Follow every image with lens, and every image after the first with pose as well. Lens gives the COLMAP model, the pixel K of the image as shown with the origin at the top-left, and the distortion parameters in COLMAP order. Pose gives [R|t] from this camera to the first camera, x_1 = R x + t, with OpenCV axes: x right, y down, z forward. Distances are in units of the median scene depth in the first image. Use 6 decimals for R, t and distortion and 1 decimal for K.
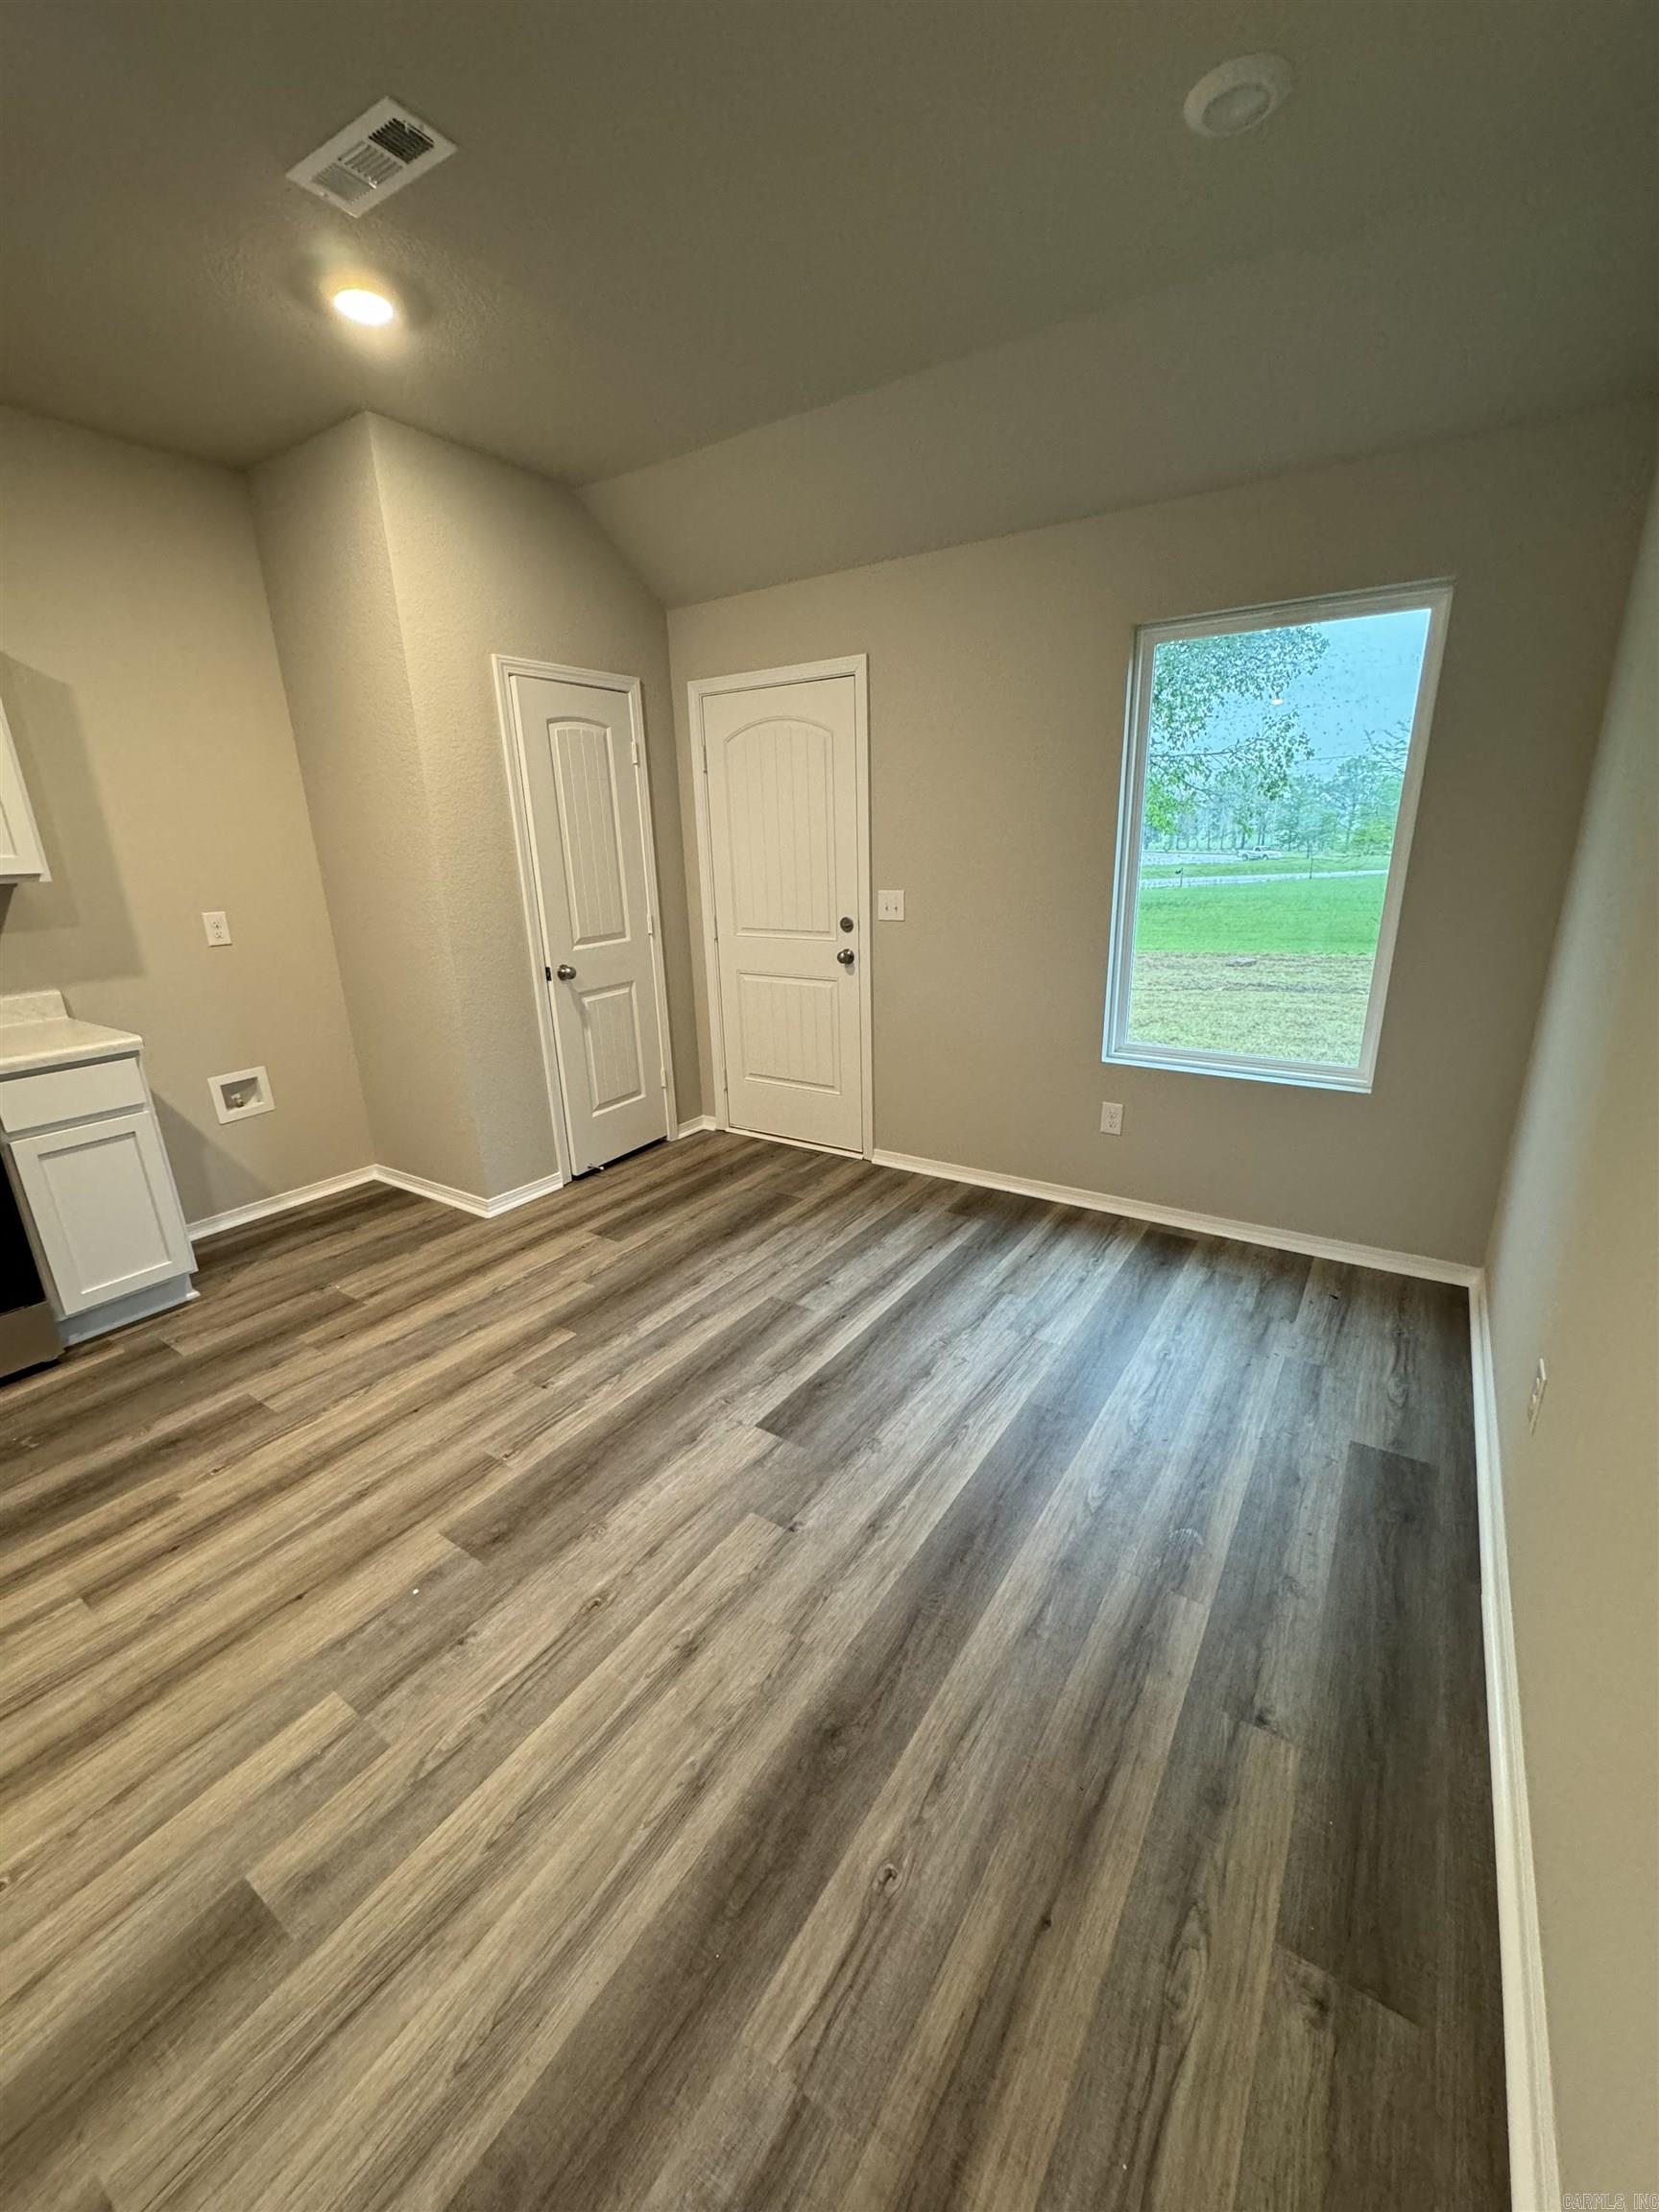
lens RADIAL K [[877.9, 0, 831.4], [0, 877.9, 1103.9], [0, 0, 1]] dist [-0.002544, 0.000580]
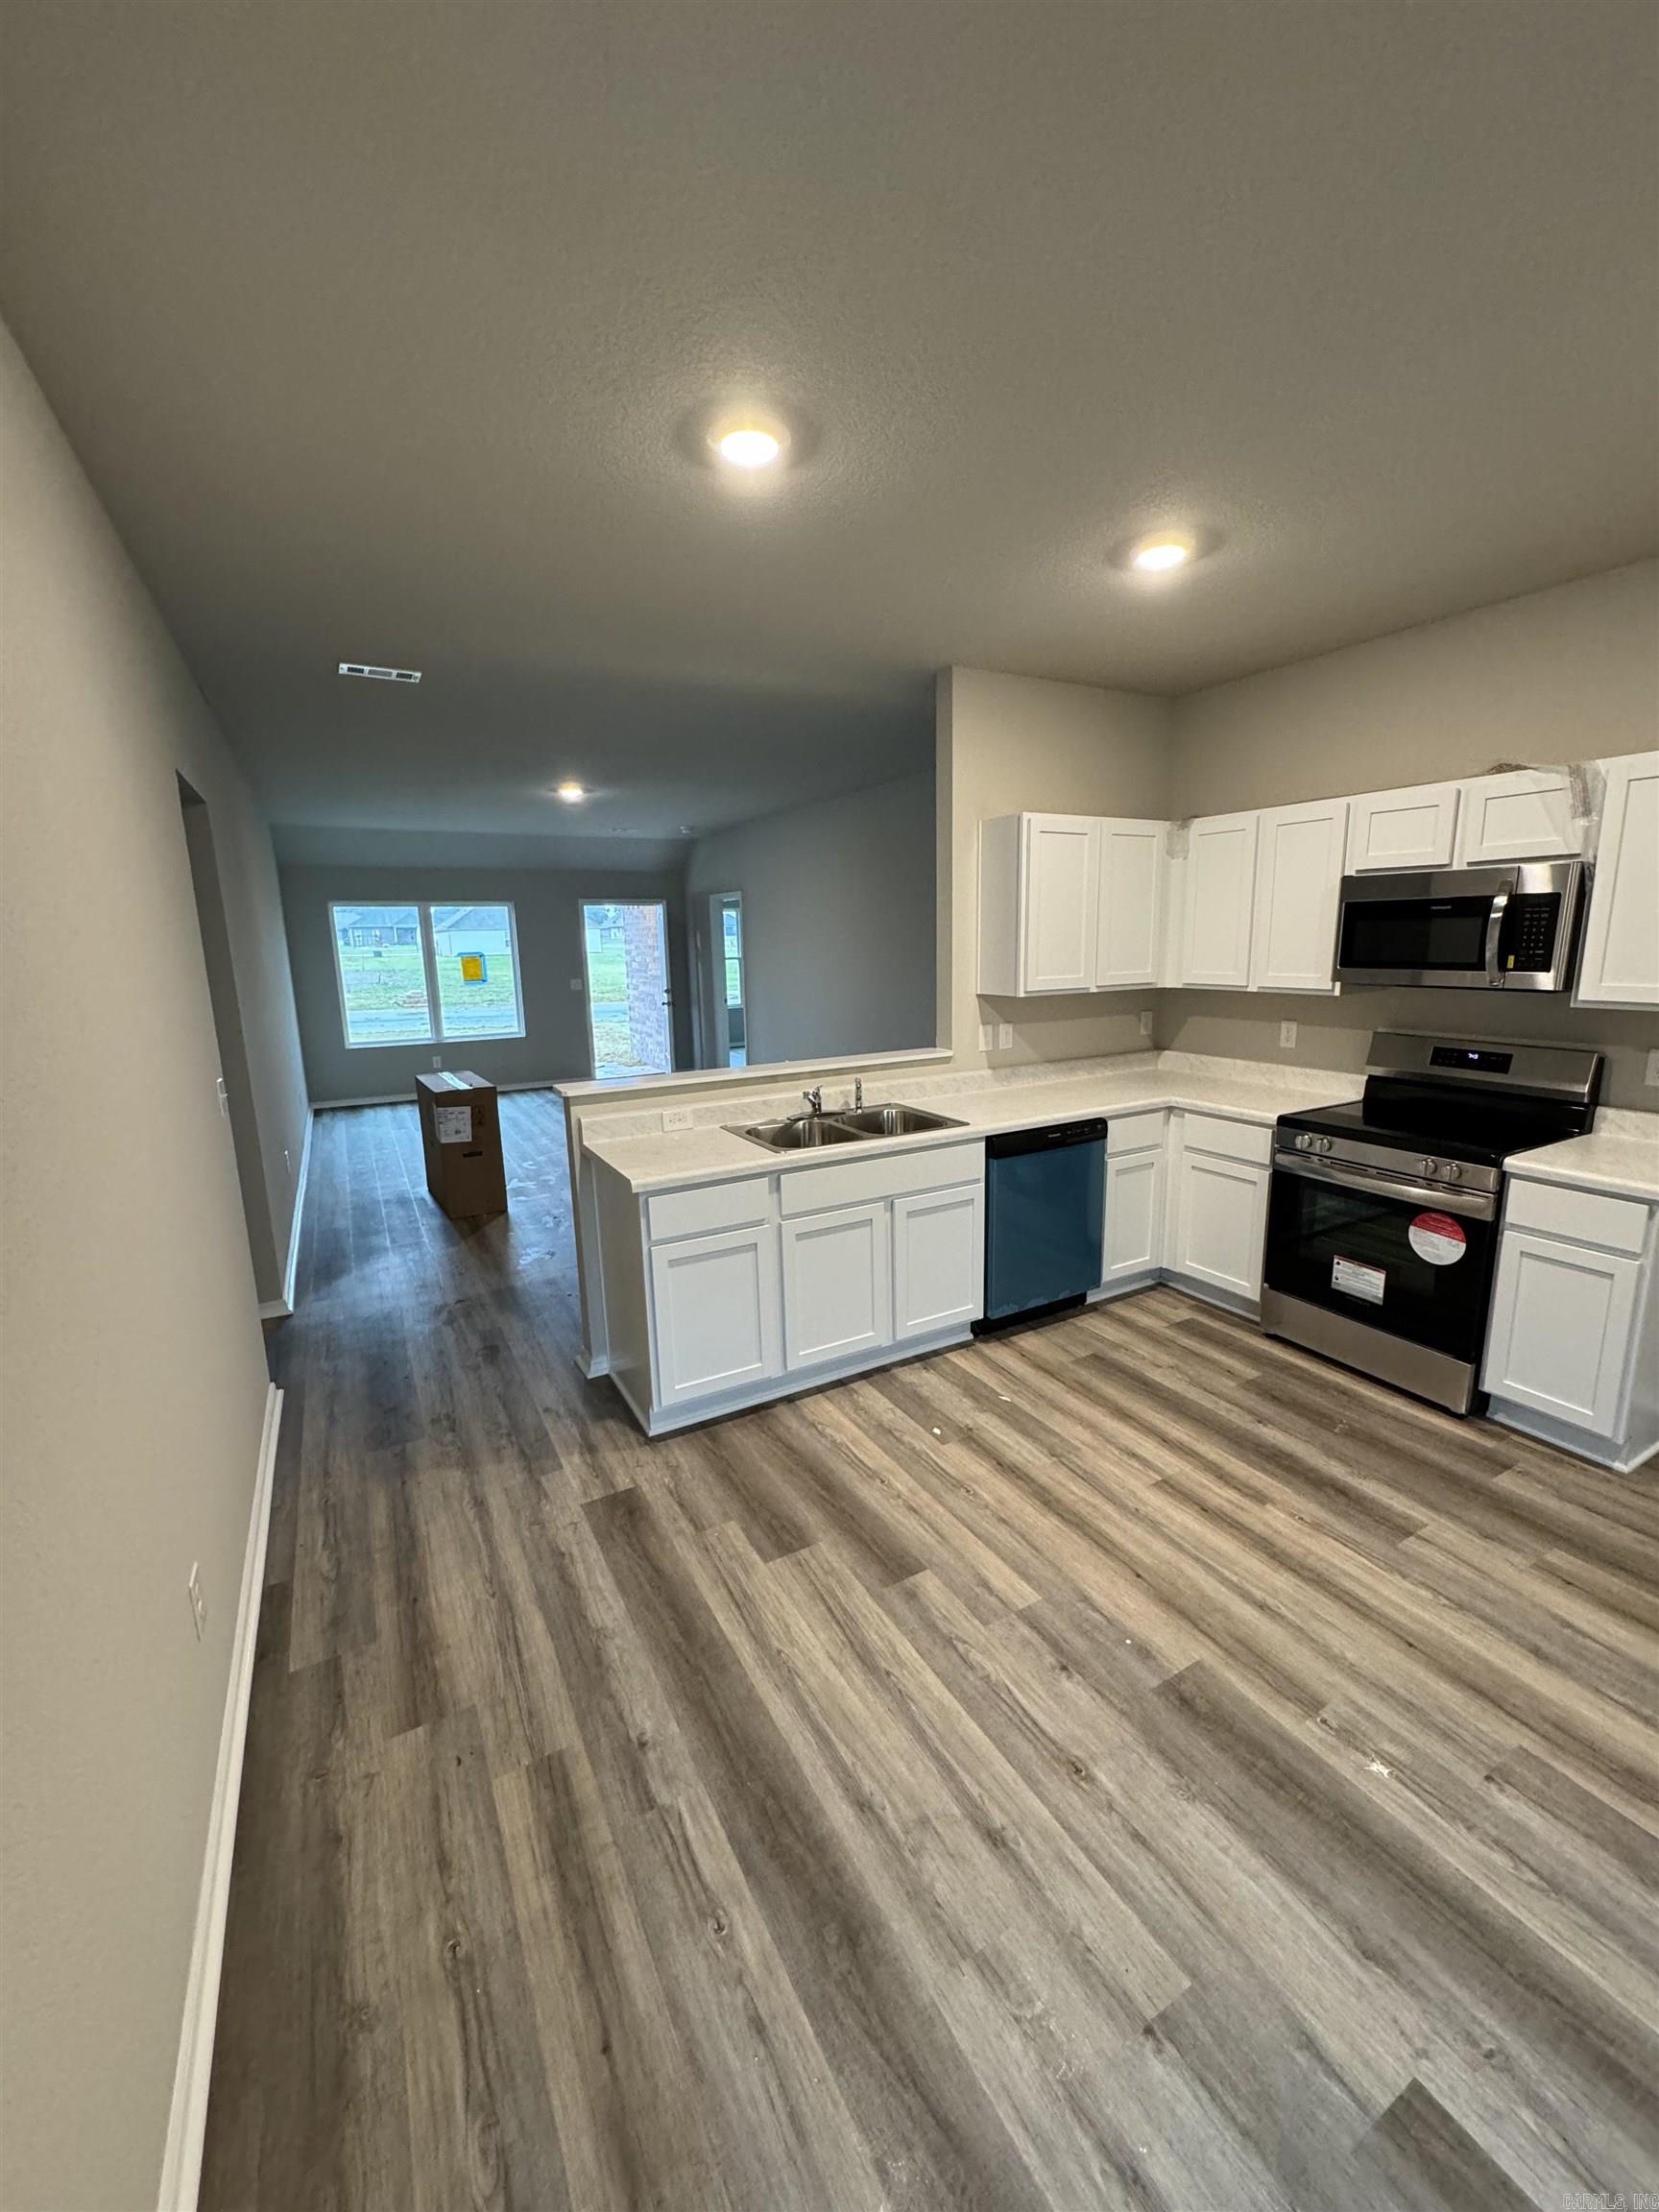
lens RADIAL K [[877.9, 0, 834.0], [0, 877.9, 1103.5], [0, 0, 1]] dist [-0.002544, 0.000580]
pose [[-0.453792, 0.203164, -0.867639, 0.440678], [-0.232698, 0.912863, 0.335459, -0.306095], [0.860189, 0.354126, -0.366974, 0.657538]]
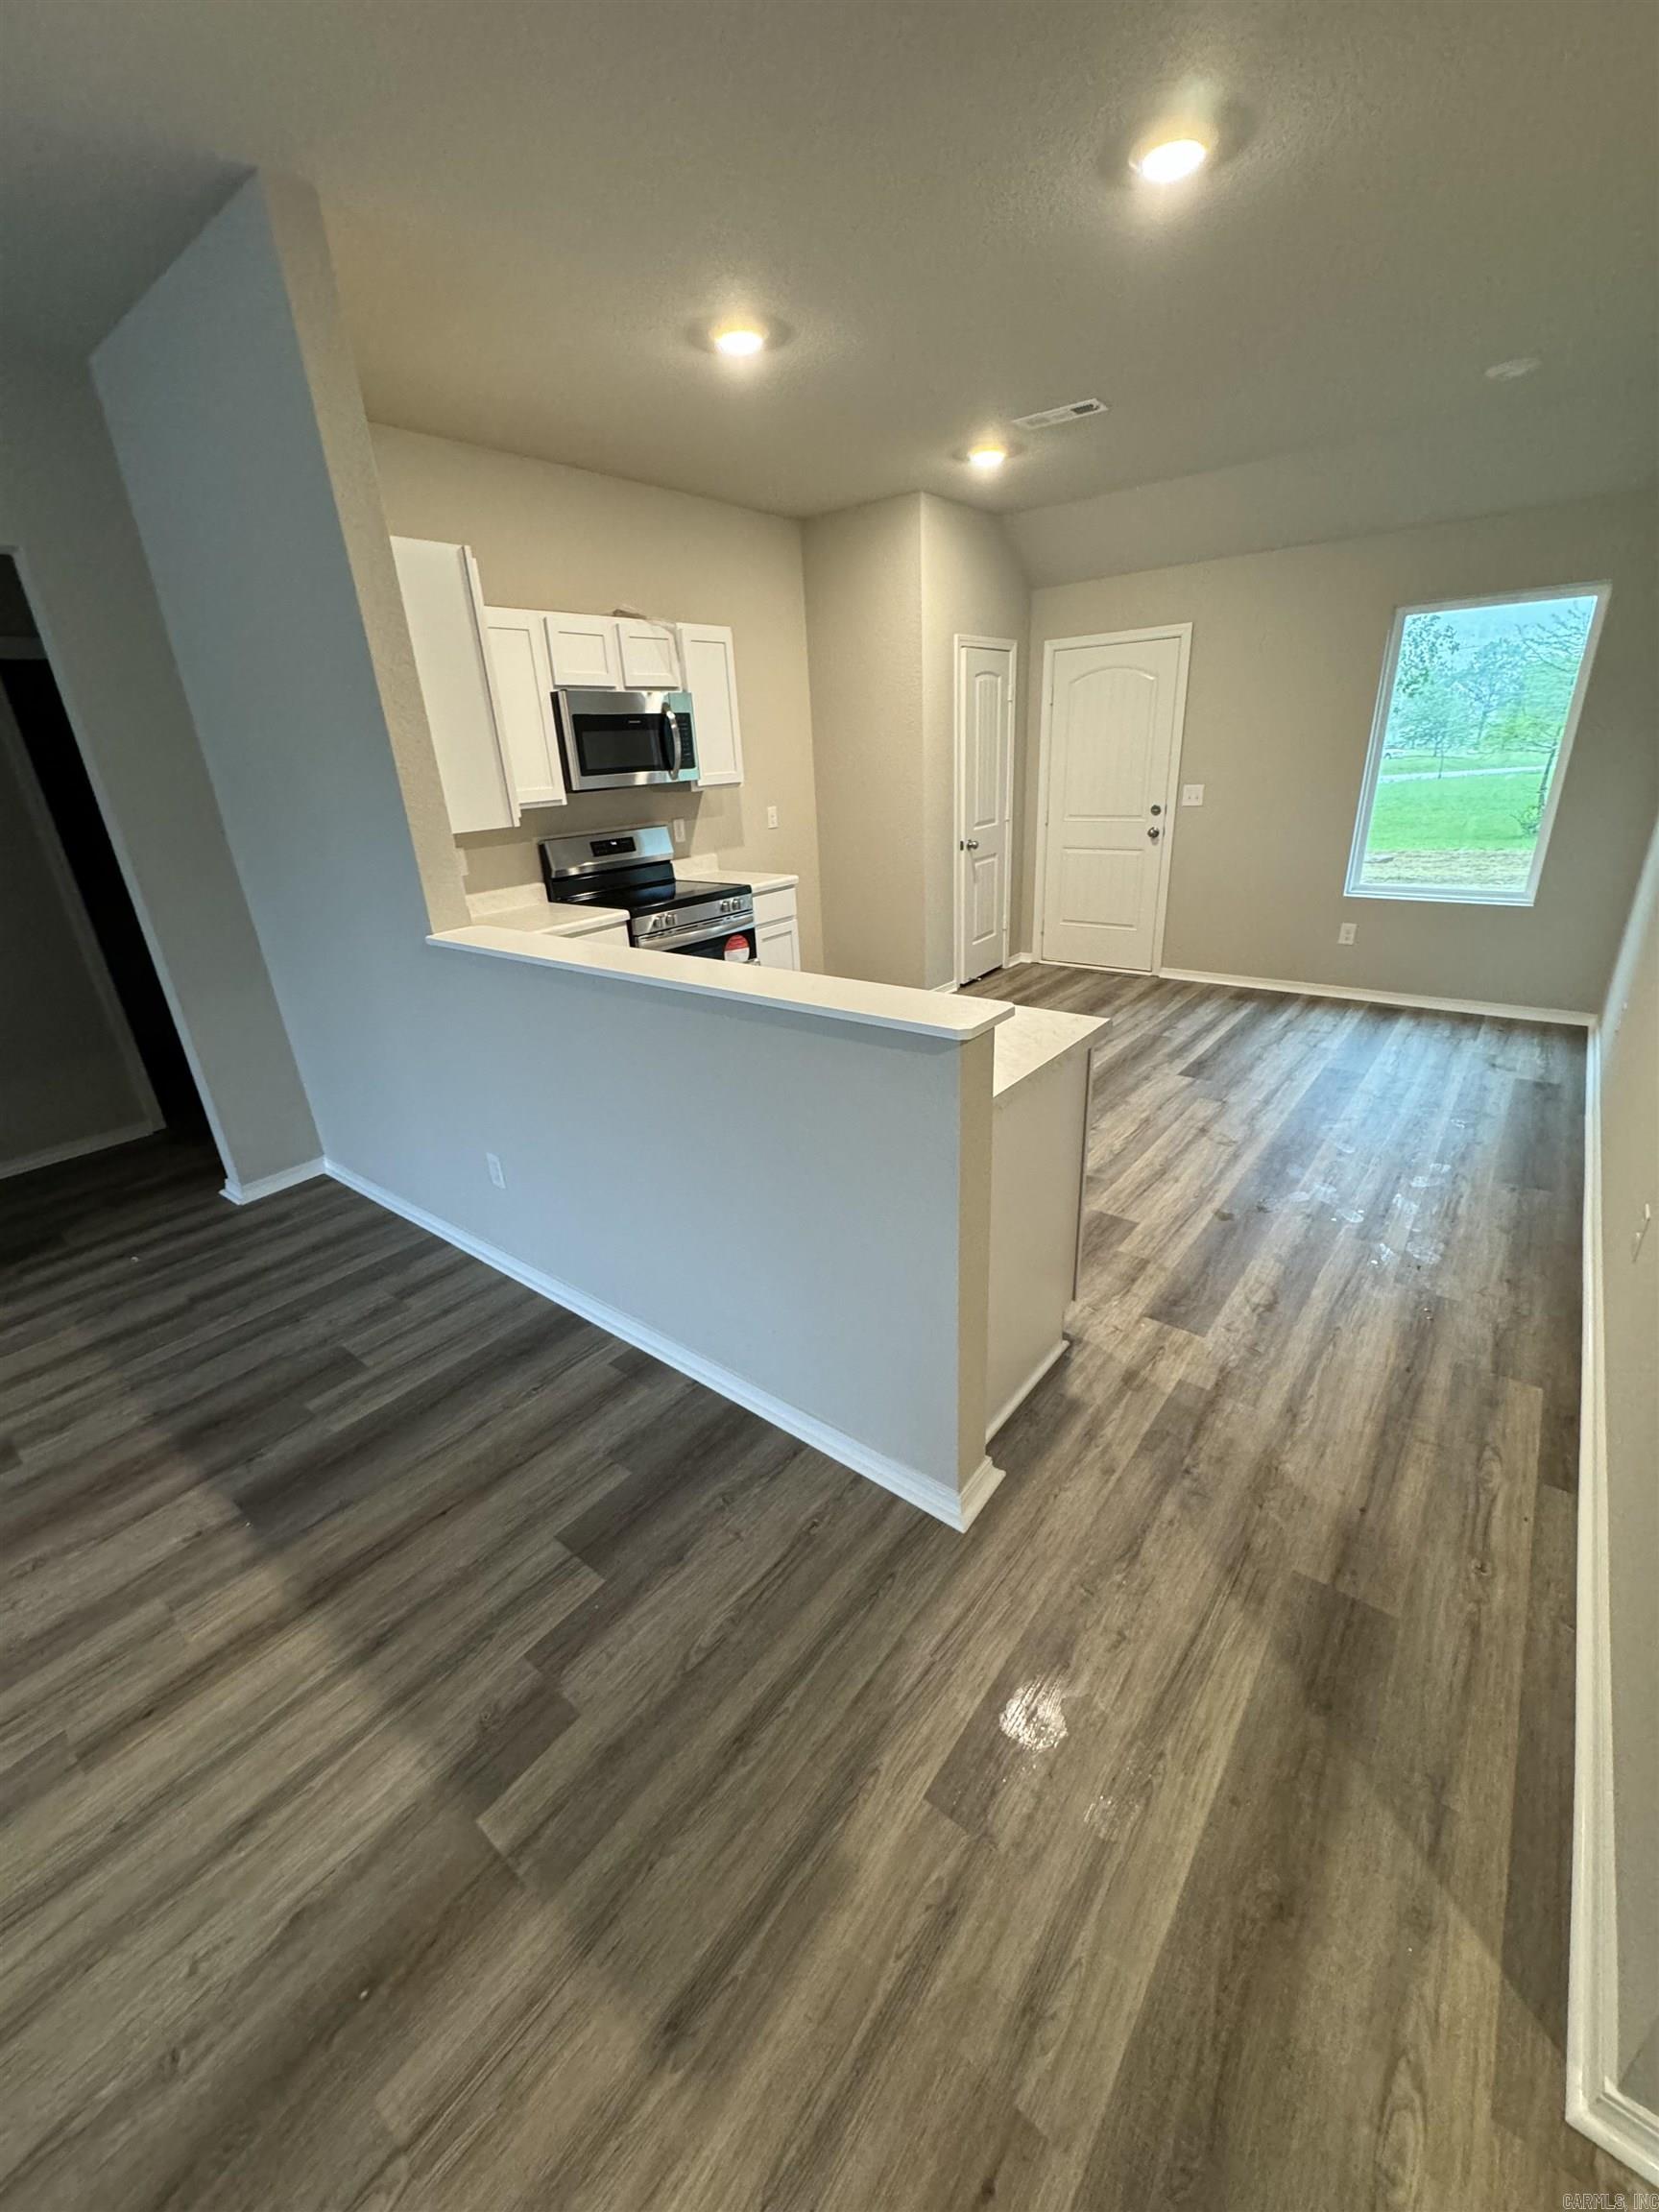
lens RADIAL K [[877.9, 0, 832.9], [0, 877.9, 1103.2], [0, 0, 1]] dist [-0.002544, 0.000580]
pose [[0.996258, 0.010409, -0.085797, -0.654252], [-0.002523, 0.995801, 0.091509, 0.254978], [0.086389, -0.090950, 0.992101, -0.925843]]
